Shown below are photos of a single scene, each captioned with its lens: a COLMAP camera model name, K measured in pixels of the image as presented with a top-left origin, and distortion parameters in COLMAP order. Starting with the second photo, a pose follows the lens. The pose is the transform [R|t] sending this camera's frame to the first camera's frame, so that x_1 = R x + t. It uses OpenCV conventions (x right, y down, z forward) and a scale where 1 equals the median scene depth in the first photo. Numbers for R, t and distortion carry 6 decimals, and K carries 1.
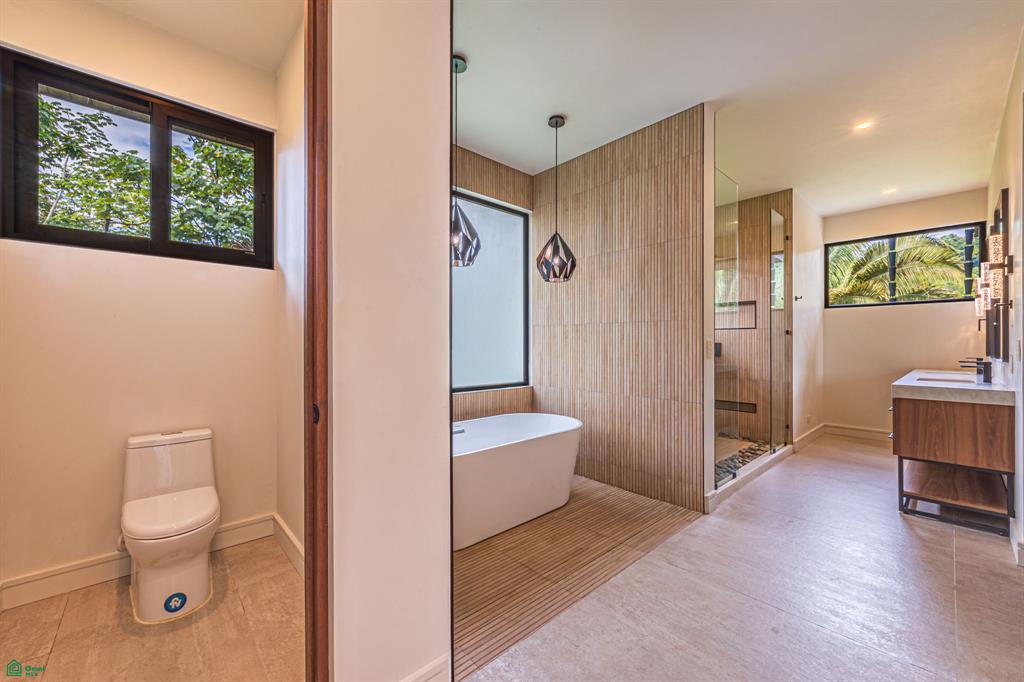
lens RADIAL K [[406.4, 0, 512.0], [0, 406.4, 341.0], [0, 0, 1]] dist [0.003058, 0.000465]
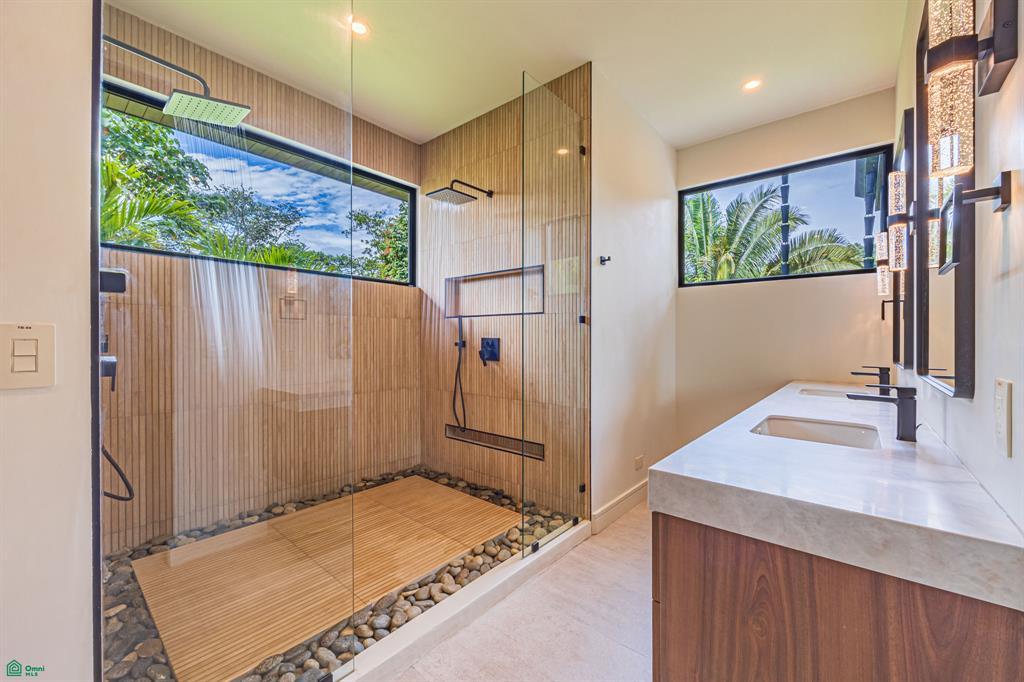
lens RADIAL K [[403.1, 0, 518.9], [0, 403.1, 339.2], [0, 0, 1]] dist [-0.000744, -0.000180]
pose [[0.992200, 0.003614, 0.124604, 0.516122], [-0.003845, 0.999991, 0.001614, 0.004786], [-0.124598, -0.002081, 0.992205, 0.458161]]
